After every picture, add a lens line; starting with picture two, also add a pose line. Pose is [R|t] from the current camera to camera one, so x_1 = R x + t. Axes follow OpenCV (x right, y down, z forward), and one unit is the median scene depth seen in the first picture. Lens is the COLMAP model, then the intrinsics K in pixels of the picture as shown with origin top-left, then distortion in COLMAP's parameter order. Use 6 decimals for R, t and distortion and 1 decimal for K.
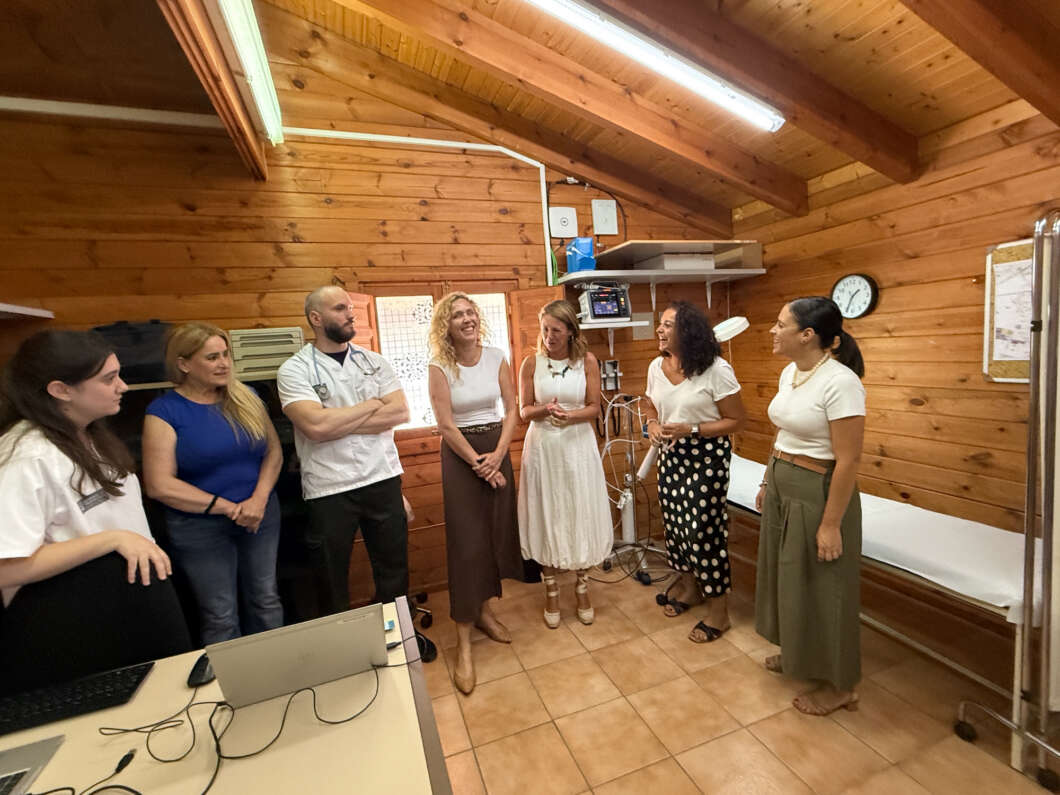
lens RADIAL K [[473.6, 0, 532.7], [0, 473.6, 392.9], [0, 0, 1]] dist [-0.000683, -0.000025]
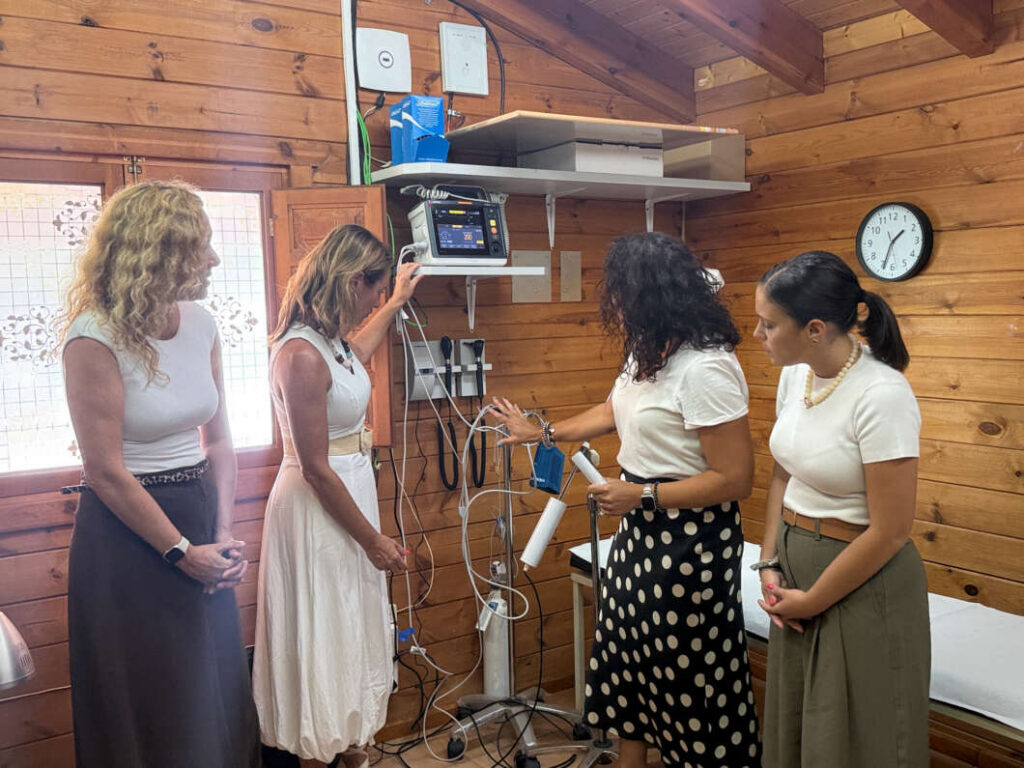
lens RADIAL K [[973.1, 0, 515.5], [0, 973.1, 378.8], [0, 0, 1]] dist [0.183891, -0.386785]
pose [[0.970938, 0.027673, 0.237725, -0.041166], [-0.020366, 0.999243, -0.033136, 0.009178], [-0.238462, 0.027331, 0.970767, -0.043086]]
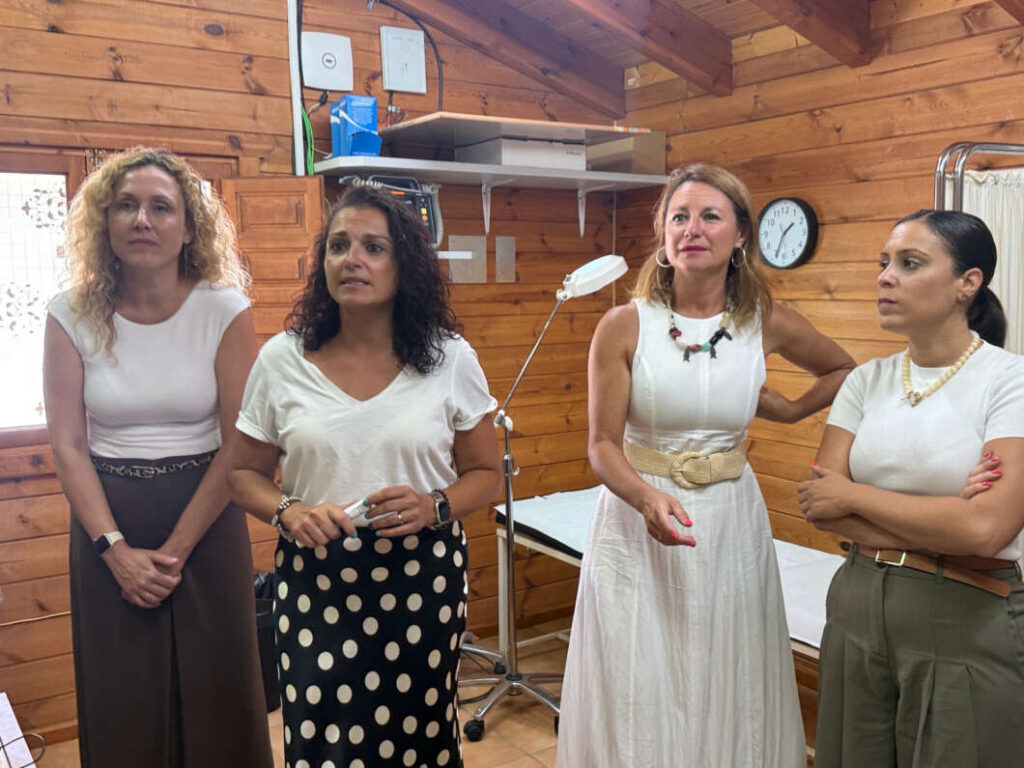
lens RADIAL K [[968.5, 0, 515.2], [0, 968.5, 374.7], [0, 0, 1]] dist [0.162960, -0.329816]
pose [[0.971365, 0.034842, 0.235023, 0.021097], [-0.032837, 0.999383, -0.012438, 0.012363], [-0.235311, 0.004365, 0.971910, -0.171034]]
